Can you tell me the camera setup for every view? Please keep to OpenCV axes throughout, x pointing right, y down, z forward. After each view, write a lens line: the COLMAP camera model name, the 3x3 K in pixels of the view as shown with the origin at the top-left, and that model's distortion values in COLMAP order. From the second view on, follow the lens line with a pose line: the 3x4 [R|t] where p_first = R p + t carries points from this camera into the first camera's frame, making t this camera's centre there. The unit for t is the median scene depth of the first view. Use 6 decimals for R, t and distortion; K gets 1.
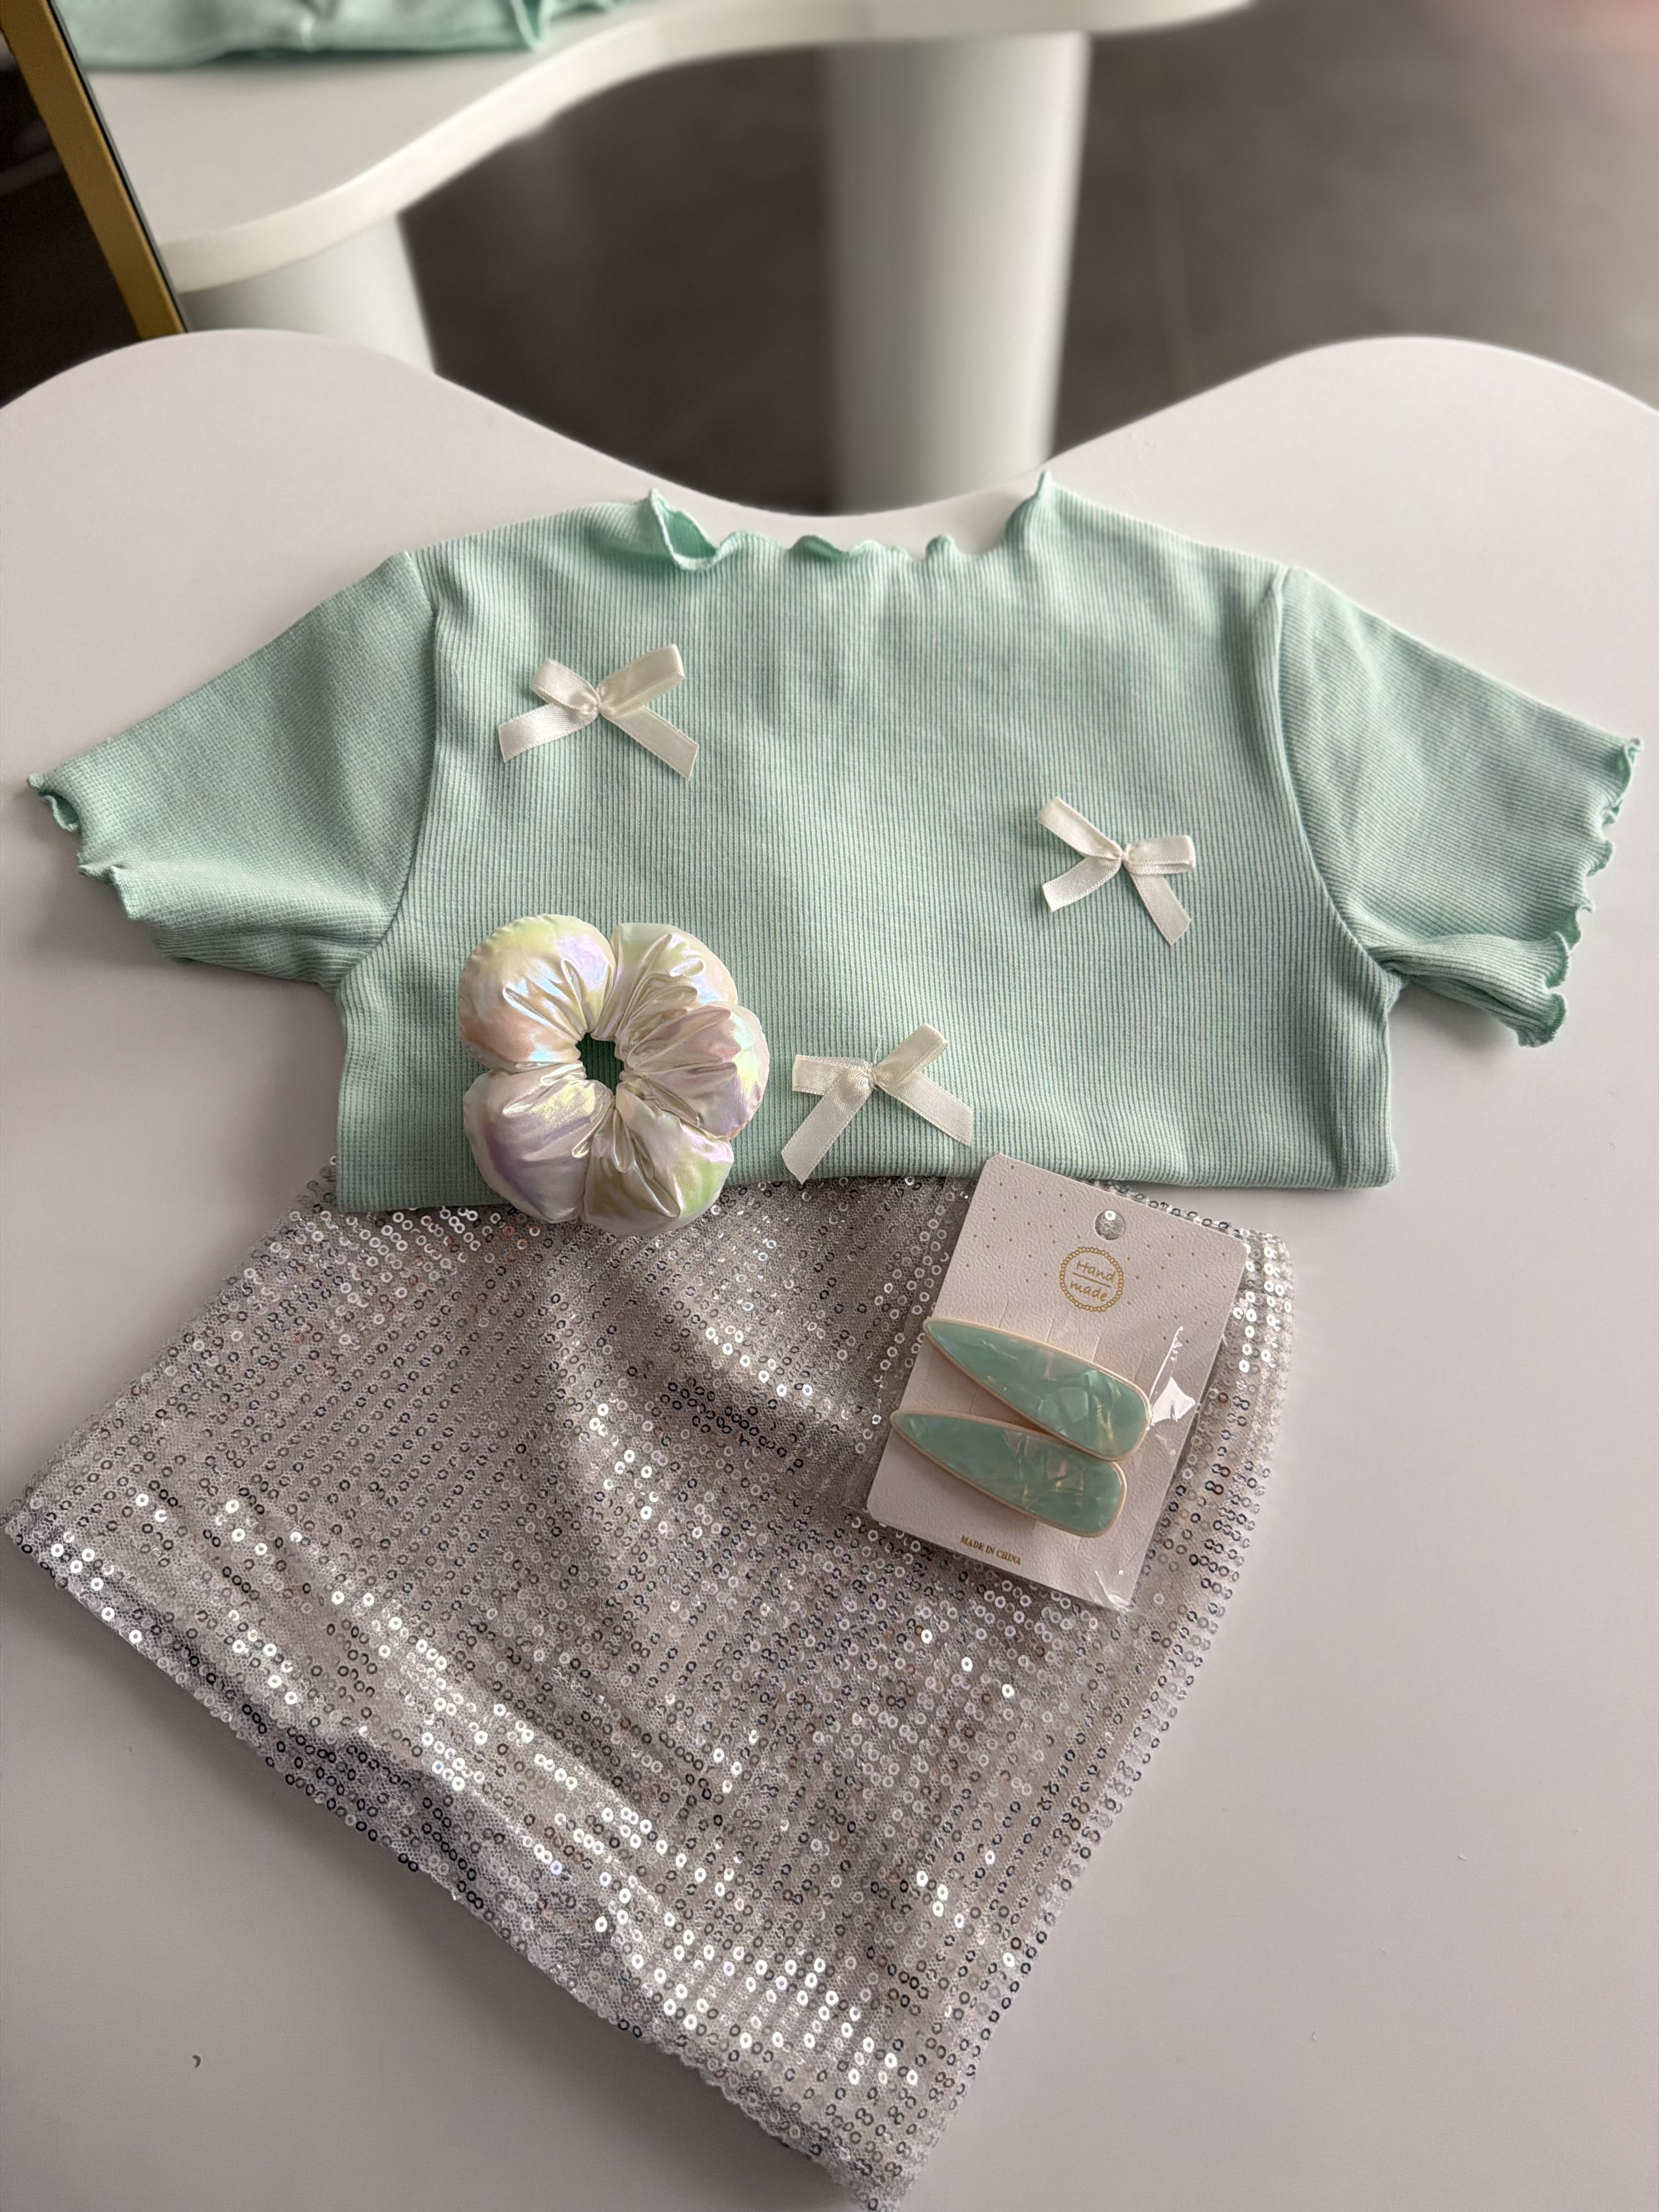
lens RADIAL K [[1619.6, 0, 829.5], [0, 1619.6, 1106.0], [0, 0, 1]] dist [0.128425, -0.439284]
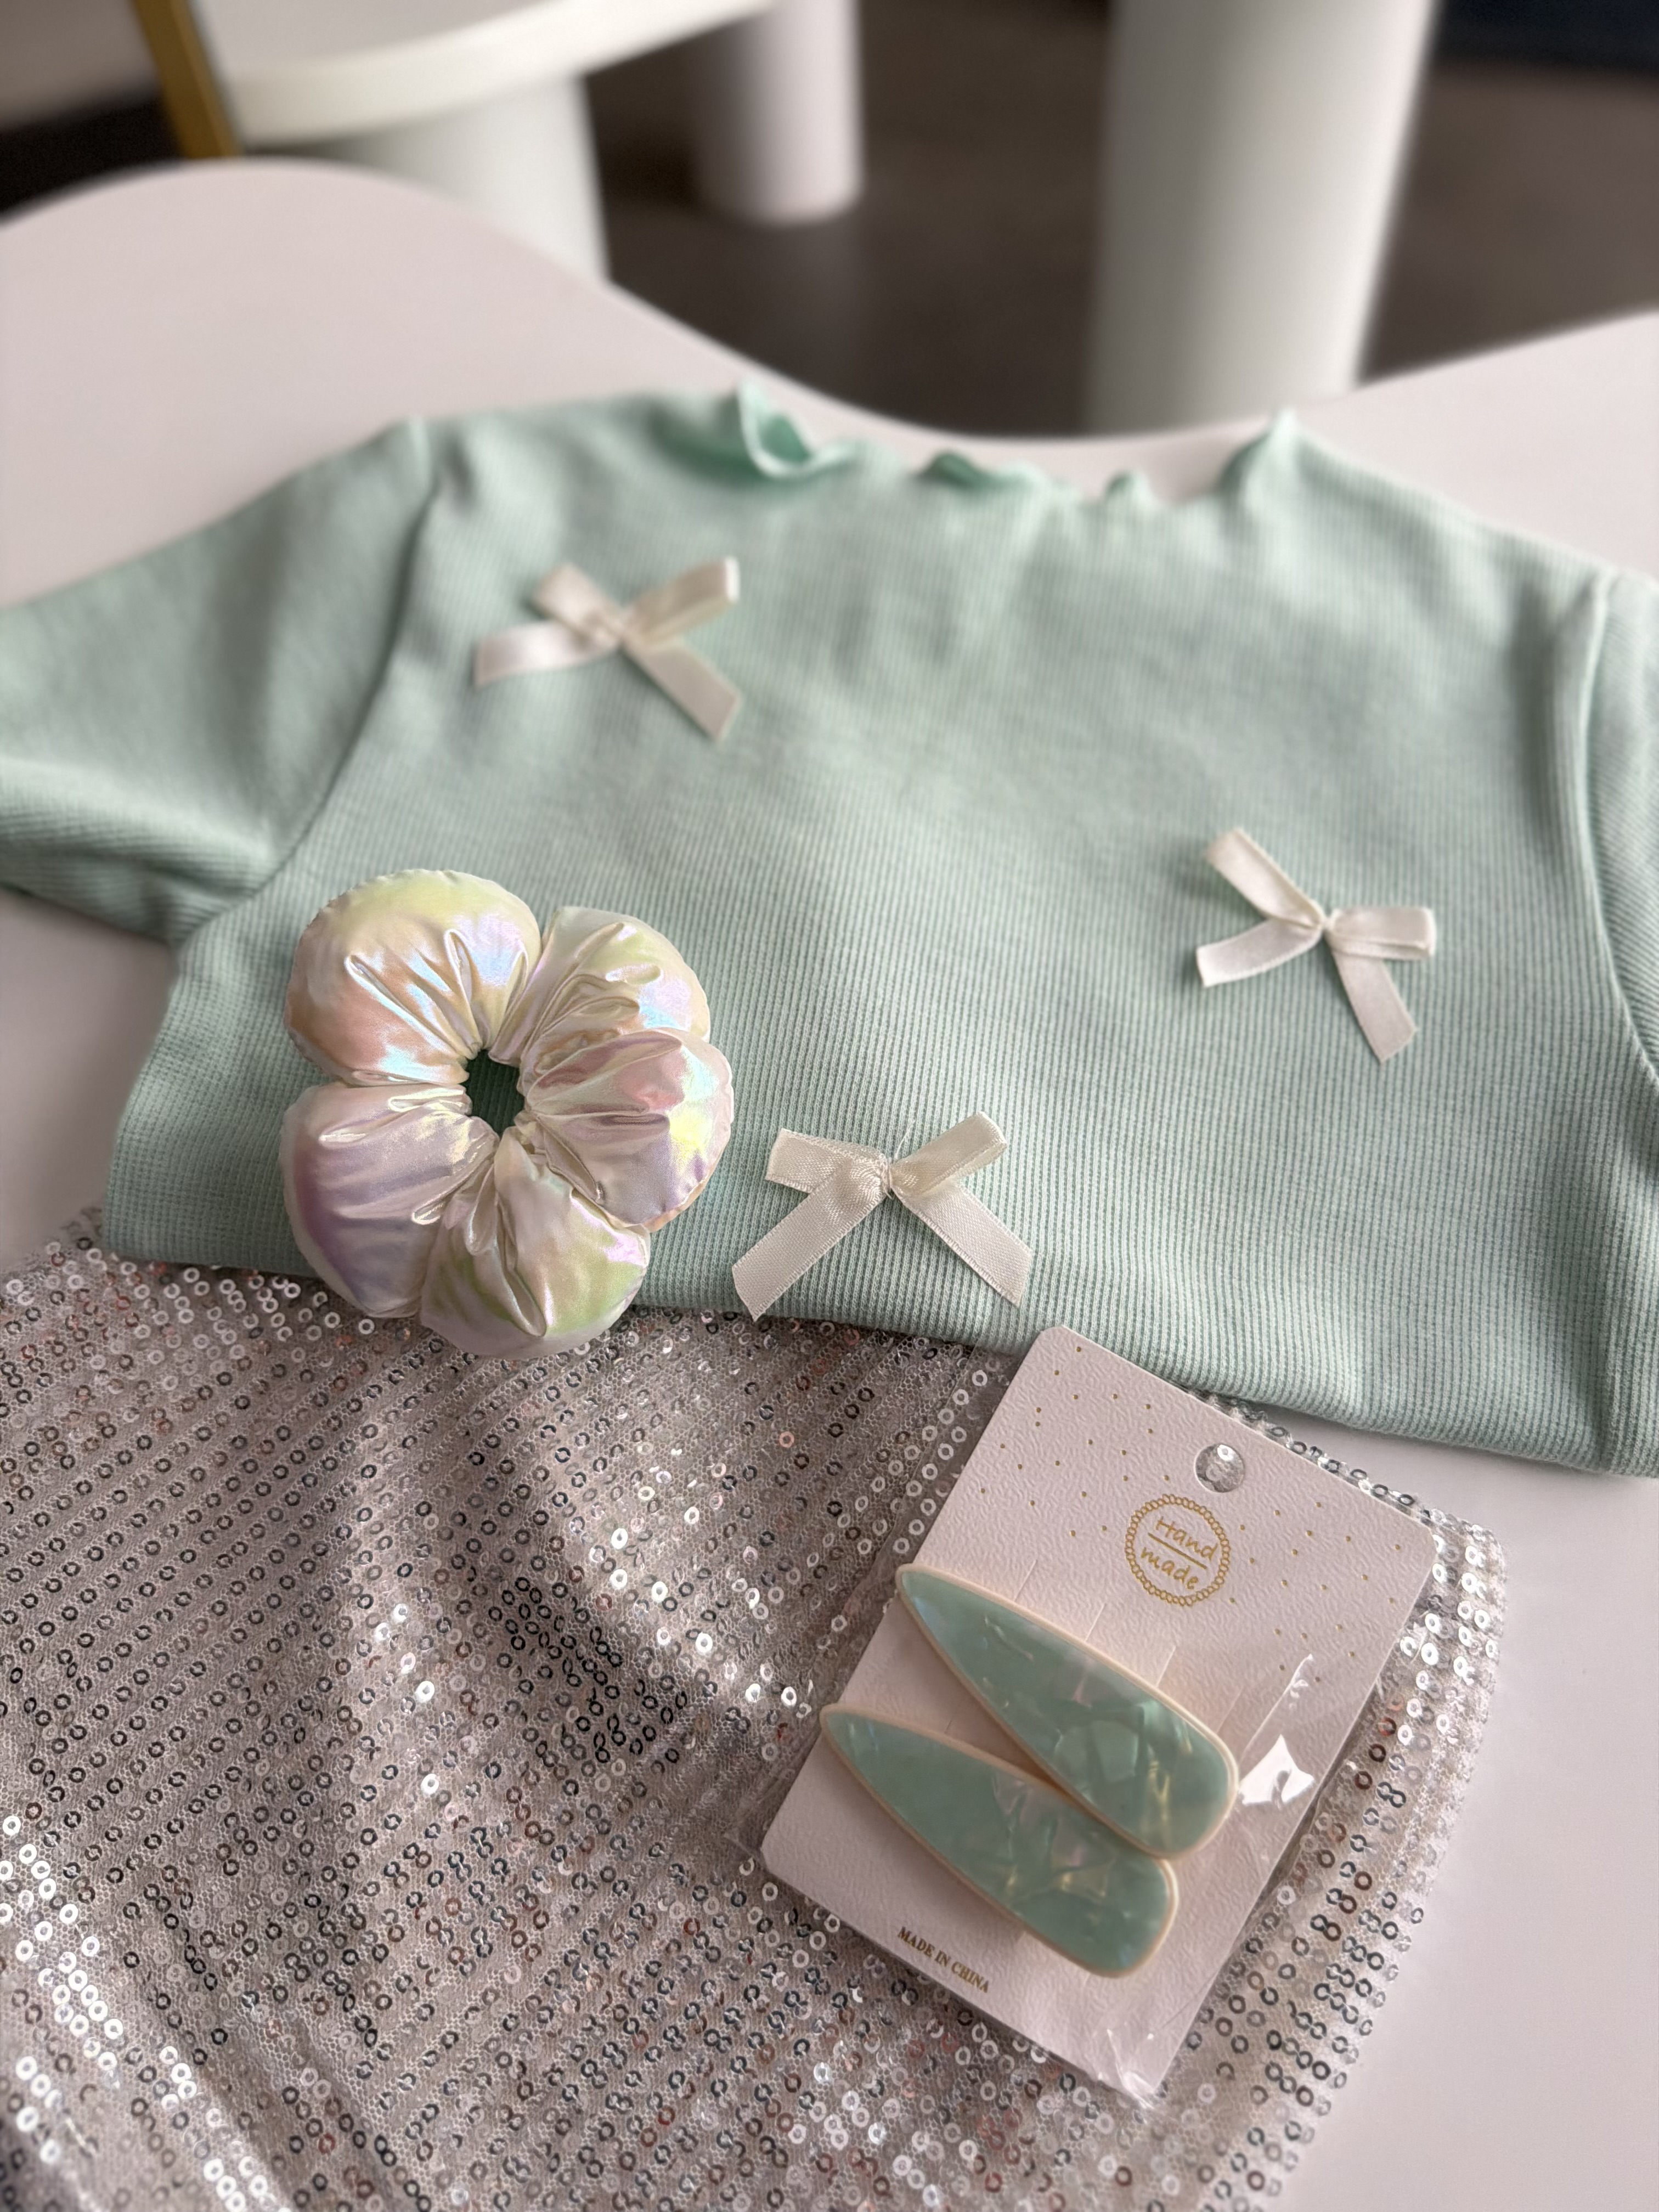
lens RADIAL K [[1619.6, 0, 829.5], [0, 1619.6, 1106.0], [0, 0, 1]] dist [0.128425, -0.439284]
pose [[0.978864, 0.145630, -0.143587, 0.093644], [-0.160348, 0.982297, -0.096852, 0.021029], [0.126941, 0.117829, 0.984887, 0.338660]]
